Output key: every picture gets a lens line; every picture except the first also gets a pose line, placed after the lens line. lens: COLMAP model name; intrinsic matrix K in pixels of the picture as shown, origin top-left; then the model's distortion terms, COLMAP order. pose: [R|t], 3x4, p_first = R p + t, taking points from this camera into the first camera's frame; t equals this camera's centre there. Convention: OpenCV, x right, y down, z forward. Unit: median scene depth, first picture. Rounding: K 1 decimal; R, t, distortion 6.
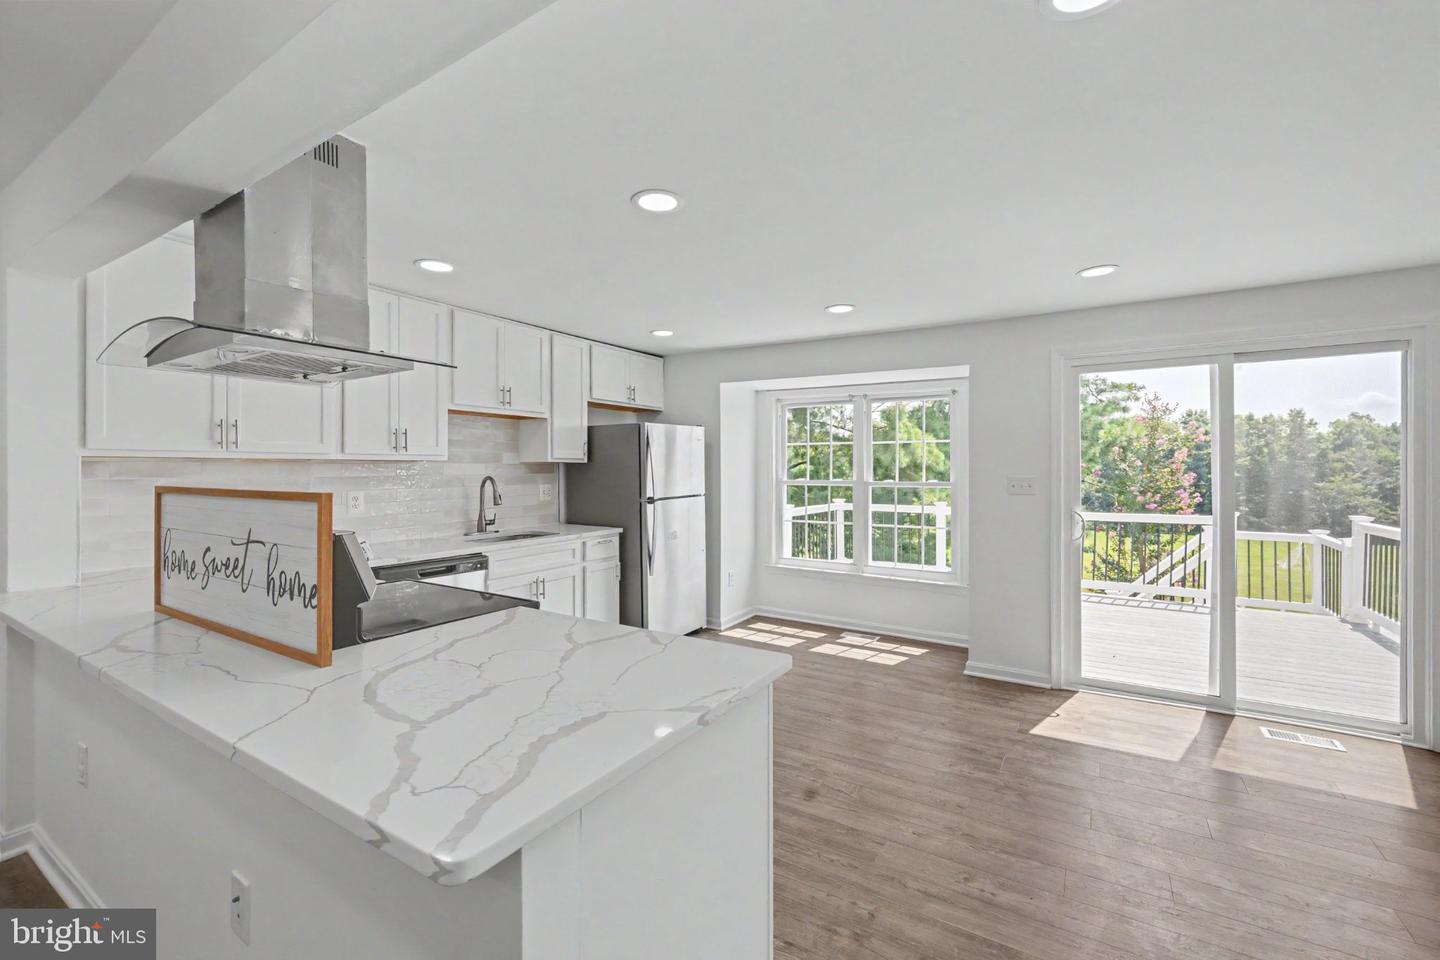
lens RADIAL K [[619.3, 0, 708.3], [0, 619.3, 471.1], [0, 0, 1]] dist [0.008302, 0.000354]
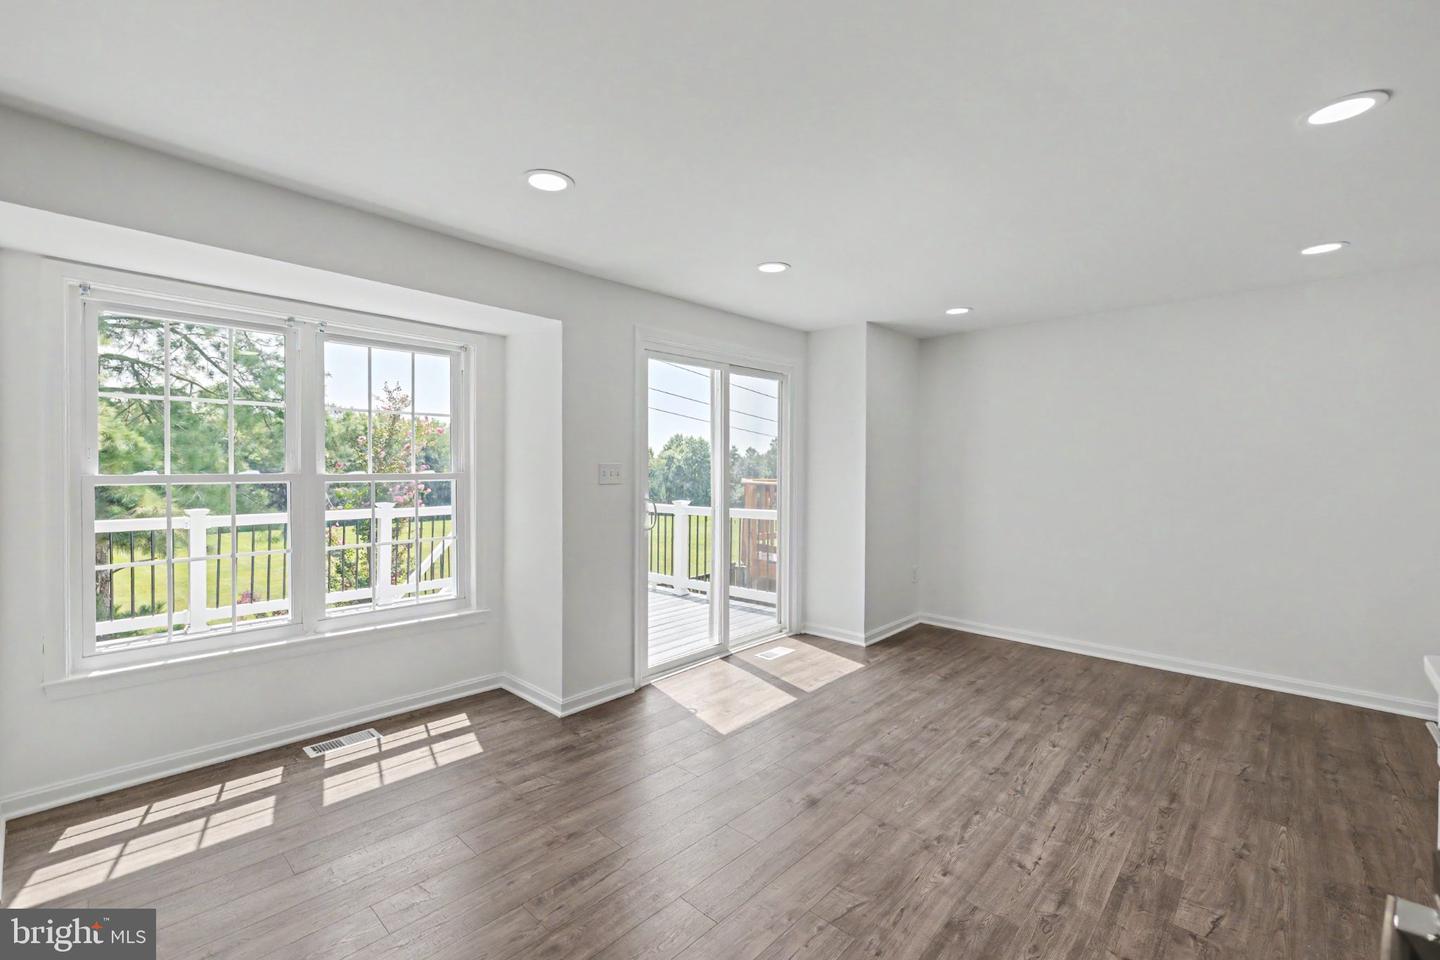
lens RADIAL K [[619.3, 0, 712.1], [0, 619.3, 477.1], [0, 0, 1]] dist [0.008302, 0.000354]
pose [[0.185745, -0.018028, 0.982433, -0.291069], [0.003256, 0.999837, 0.017732, 0.010173], [-0.982593, -0.000095, 0.185774, 0.615925]]
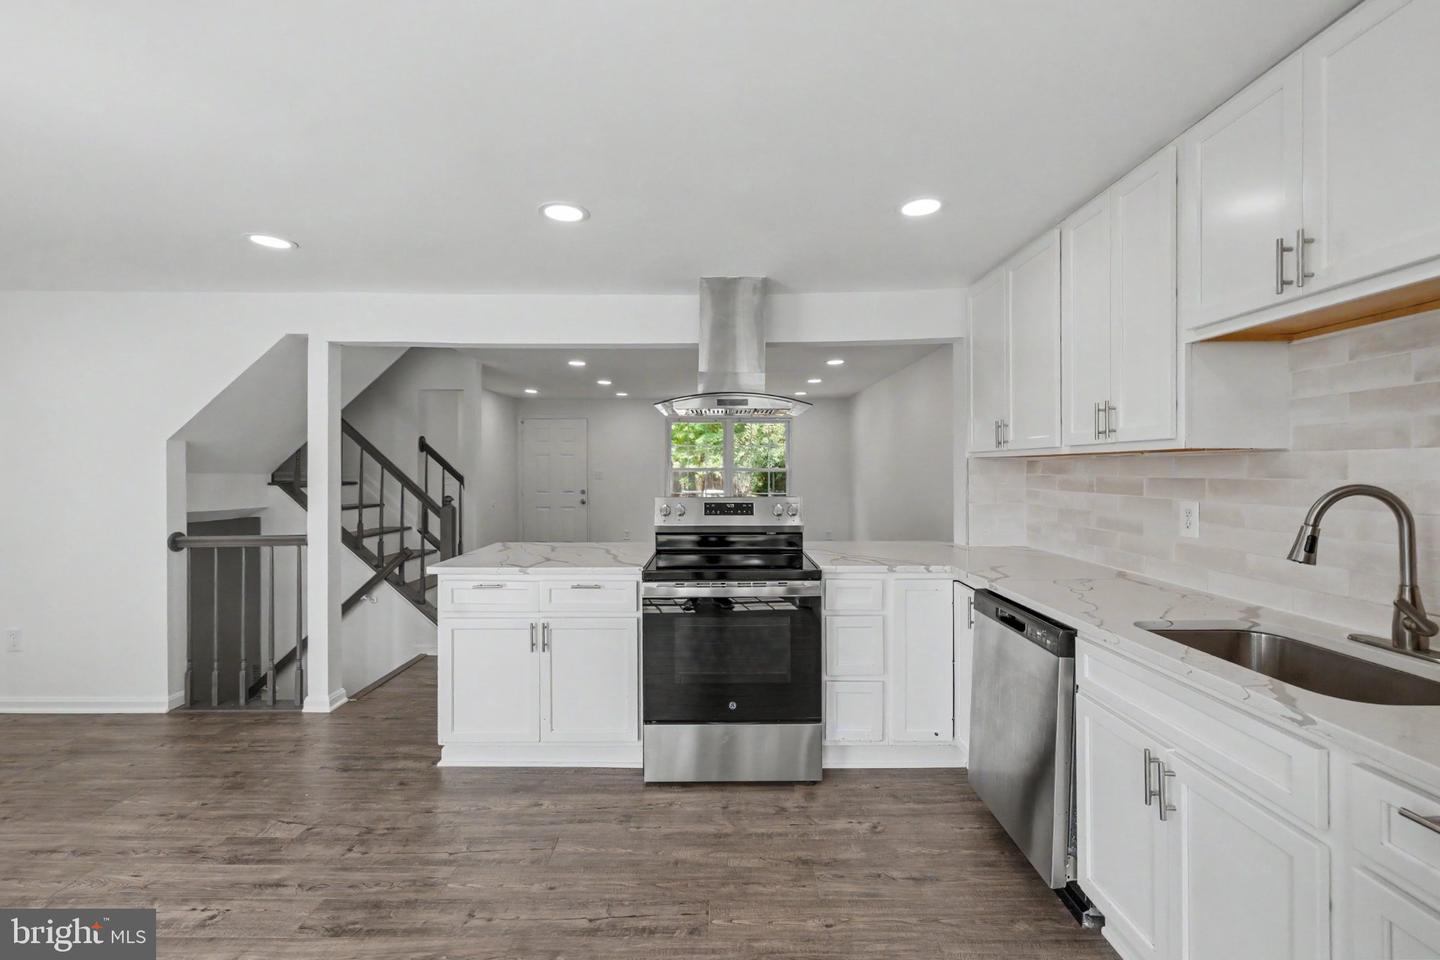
lens RADIAL K [[619.3, 0, 720.4], [0, 619.3, 469.9], [0, 0, 1]] dist [0.008302, 0.000354]
pose [[-0.842549, 0.001832, -0.538617, 0.133405], [-0.001843, 0.999979, 0.006284, -0.001724], [0.538617, 0.006287, -0.842527, 1.018659]]
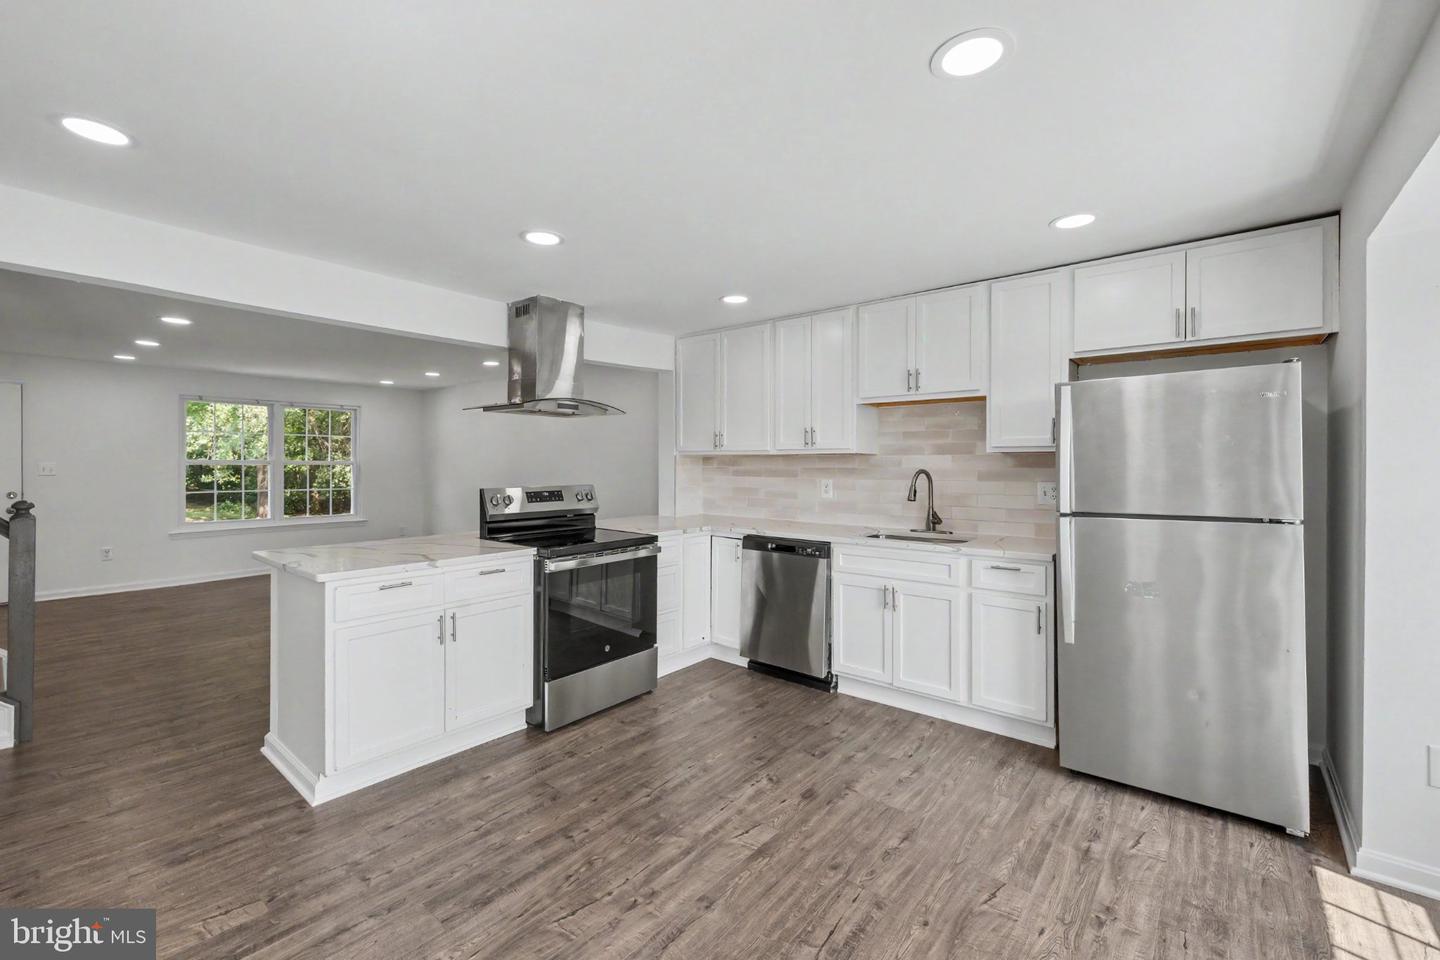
lens RADIAL K [[619.3, 0, 718.4], [0, 619.3, 459.2], [0, 0, 1]] dist [0.008302, 0.000354]
pose [[-0.119728, -0.005079, -0.992794, 0.537210], [-0.007757, 0.999961, -0.004180, -0.000541], [0.992776, 0.007200, -0.119763, 0.748758]]
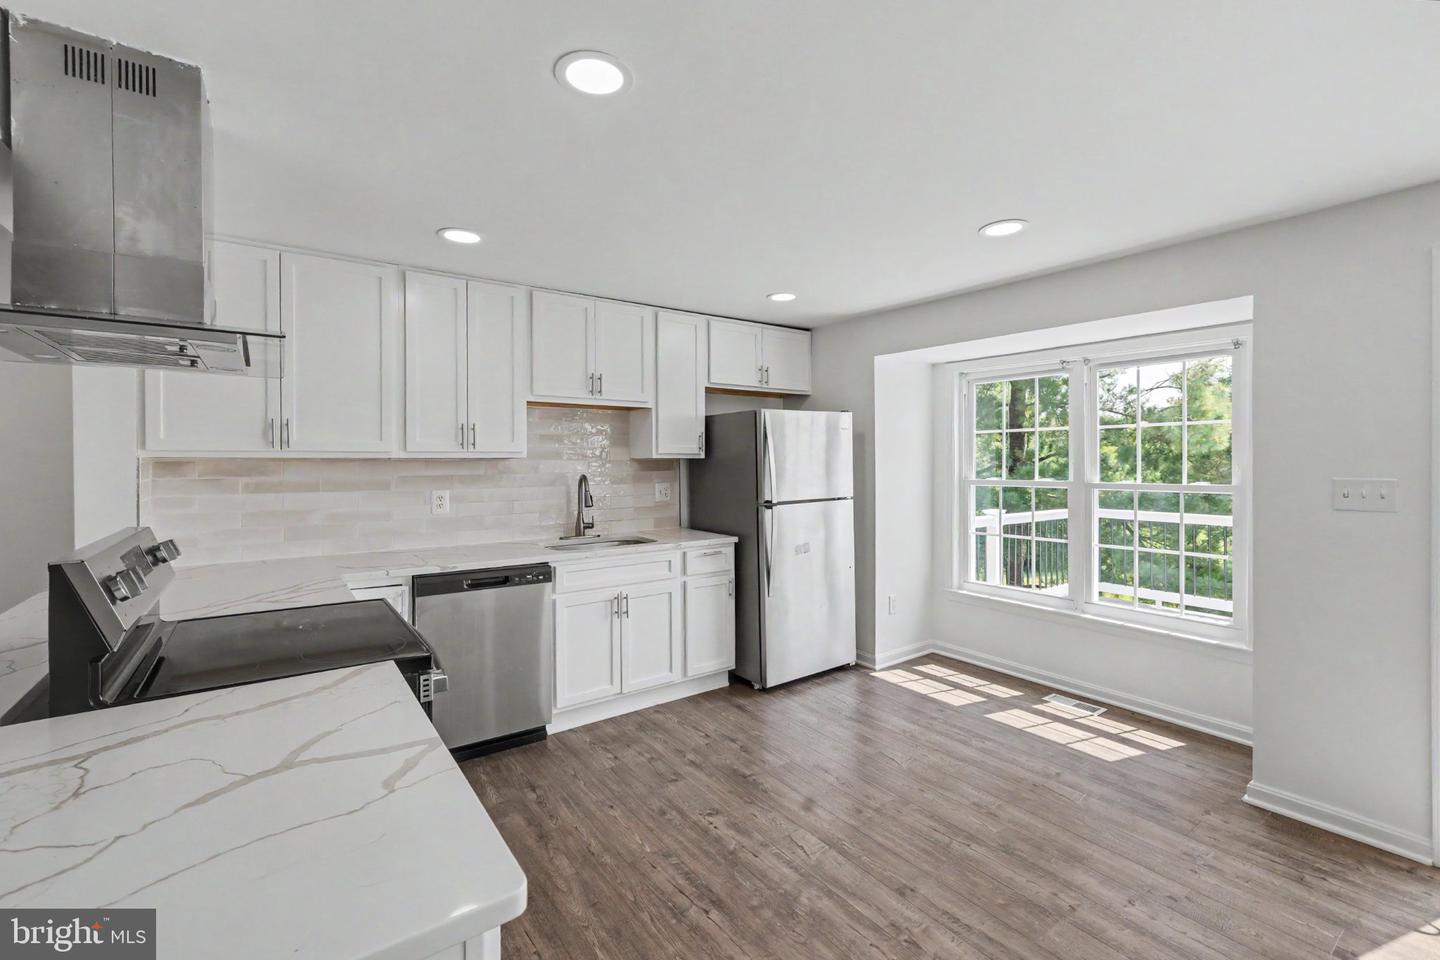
lens RADIAL K [[619.3, 0, 723.2], [0, 619.3, 467.0], [0, 0, 1]] dist [0.008302, 0.000354]
pose [[0.930651, -0.001743, -0.365904, 0.149950], [0.001941, 0.999998, 0.000173, -0.002566], [0.365903, -0.000871, 0.930652, 0.221959]]
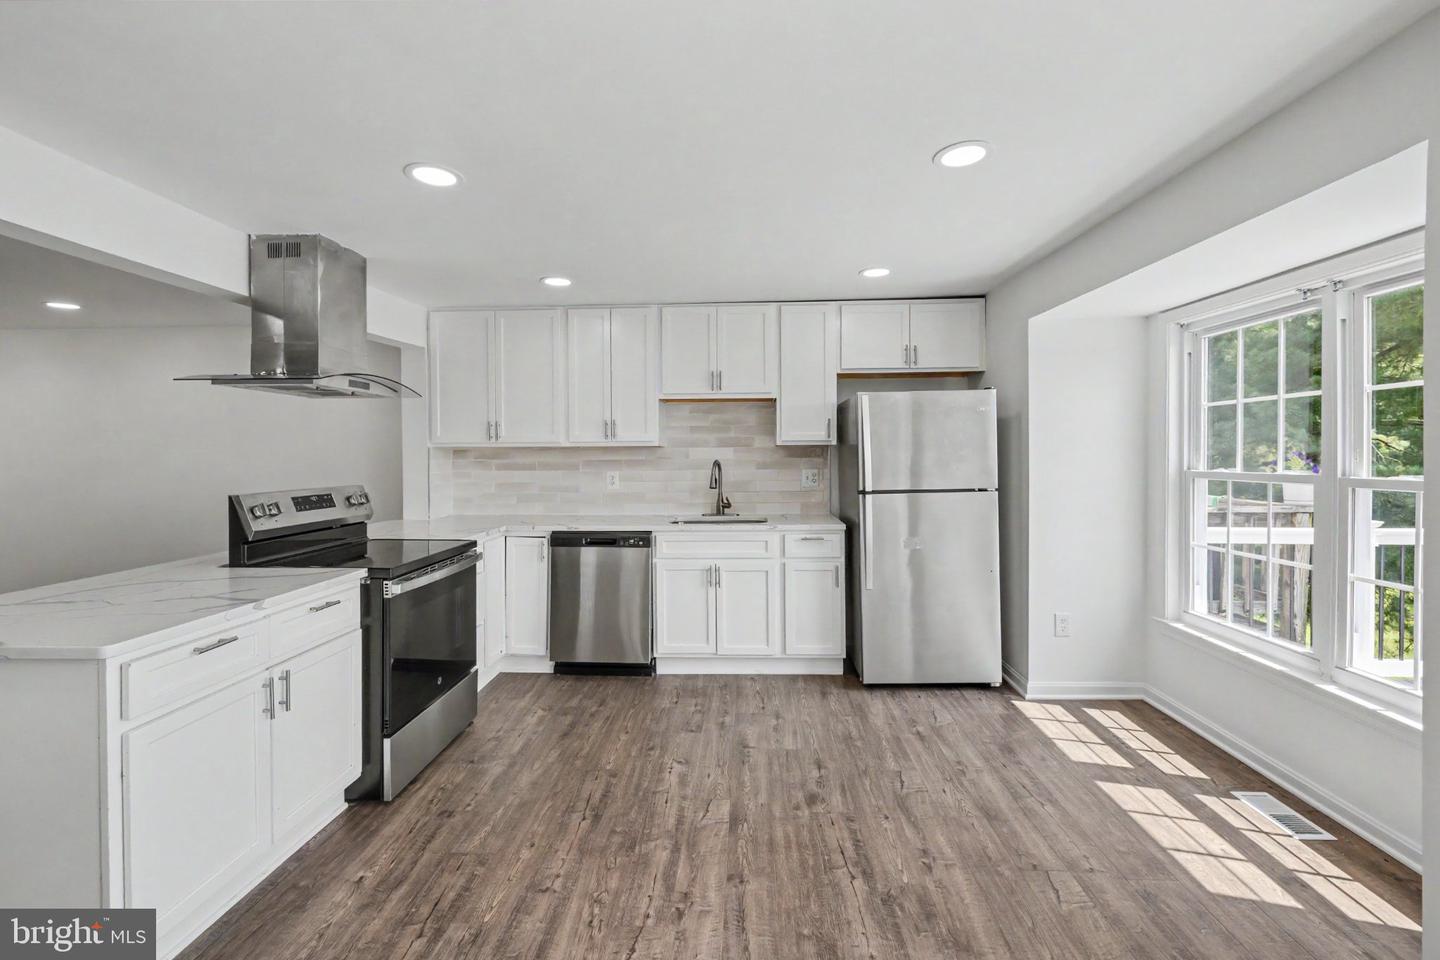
lens RADIAL K [[619.3, 0, 725.5], [0, 619.3, 451.5], [0, 0, 1]] dist [0.008302, 0.000354]
pose [[0.508923, -0.005056, -0.860797, 0.491039], [0.000432, 0.999984, -0.005619, -0.000104], [0.860812, 0.002487, 0.508917, 0.454976]]
